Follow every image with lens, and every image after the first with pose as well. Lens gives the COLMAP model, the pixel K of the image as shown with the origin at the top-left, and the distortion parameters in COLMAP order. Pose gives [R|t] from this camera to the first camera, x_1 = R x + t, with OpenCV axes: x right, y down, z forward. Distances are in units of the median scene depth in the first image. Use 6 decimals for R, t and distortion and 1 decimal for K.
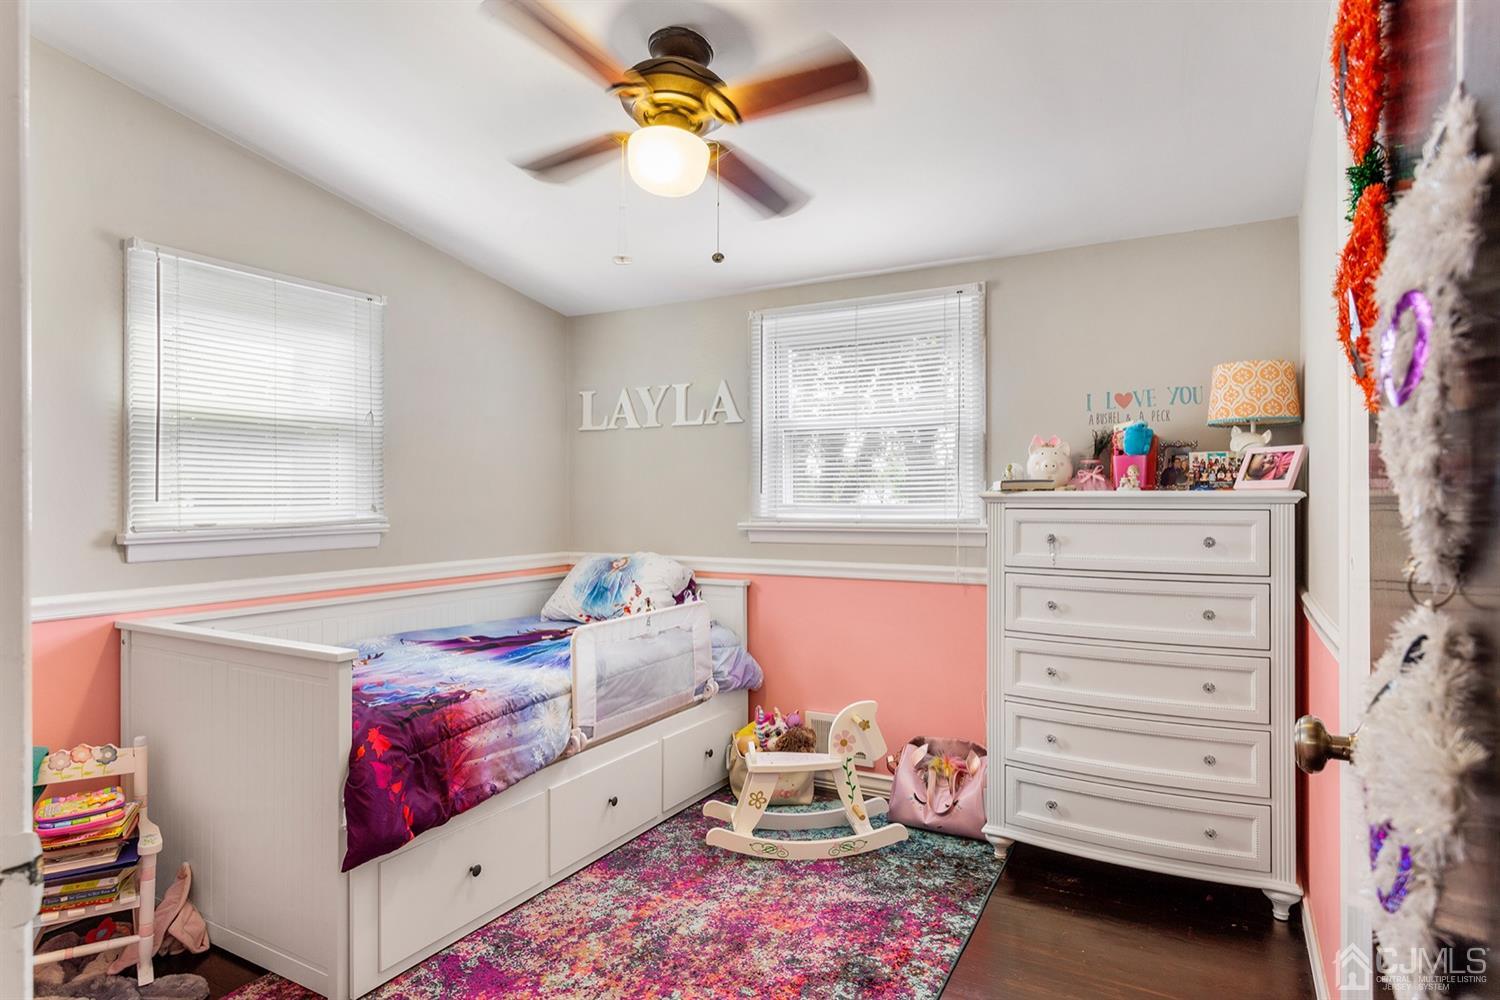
lens RADIAL K [[857.9, 0, 737.7], [0, 857.9, 496.4], [0, 0, 1]] dist [0.003260, 0.002205]
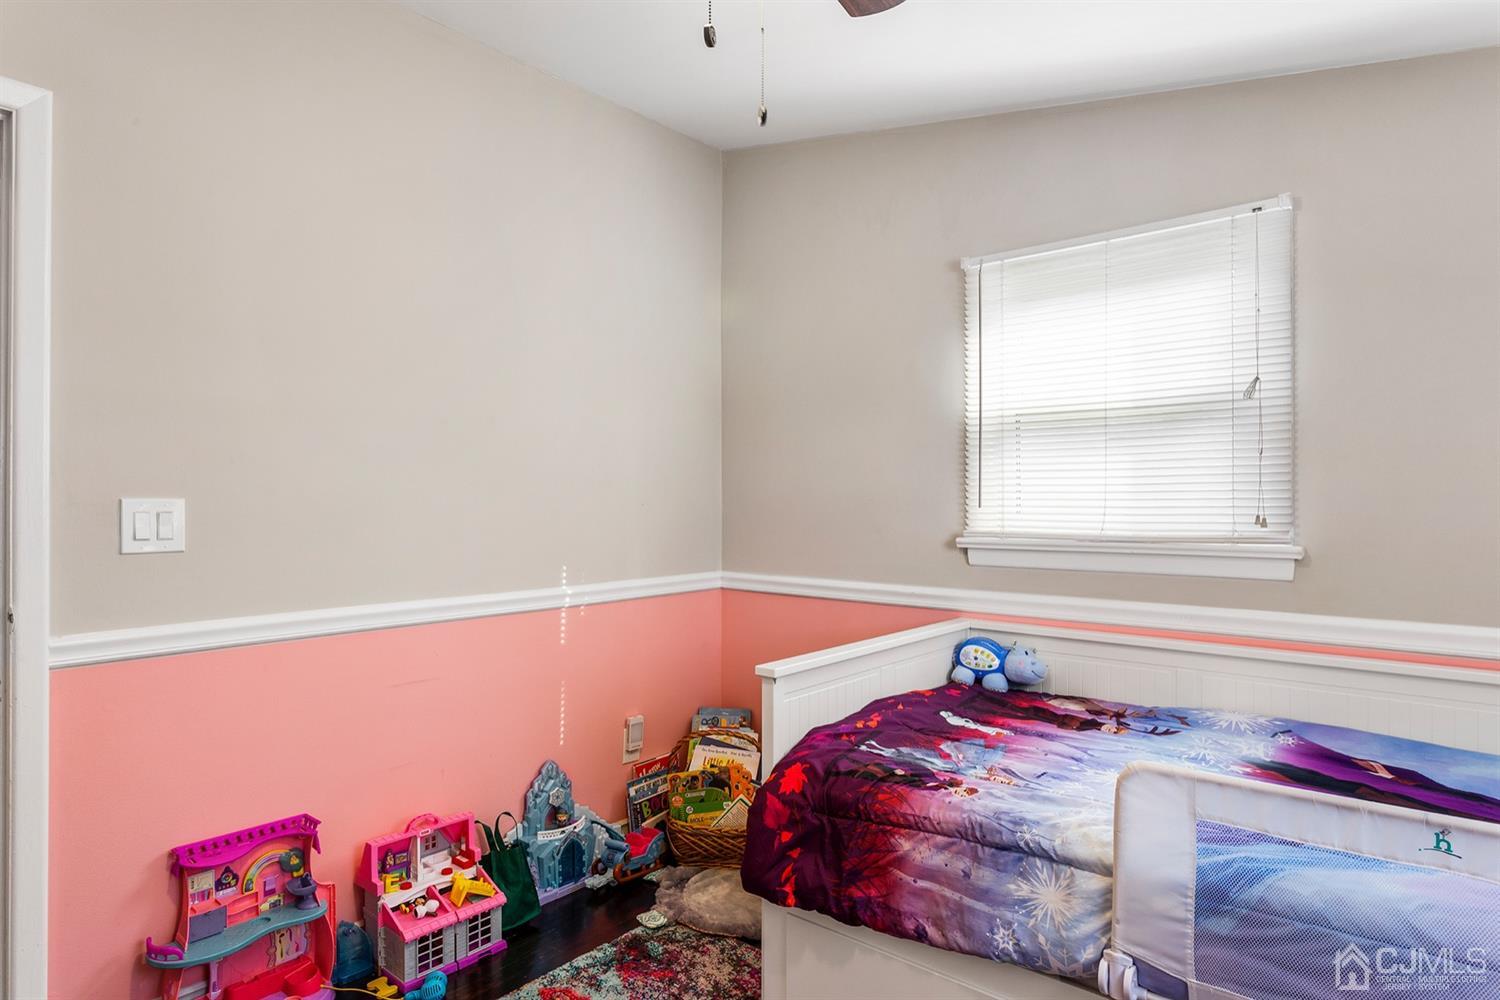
lens RADIAL K [[857.9, 0, 737.7], [0, 857.9, 496.4], [0, 0, 1]] dist [0.003260, 0.002205]
pose [[-0.192291, -0.001047, -0.981337, 0.394373], [0.000184, 0.999999, -0.001103, -0.006047], [0.981338, -0.000393, -0.192290, 0.934603]]
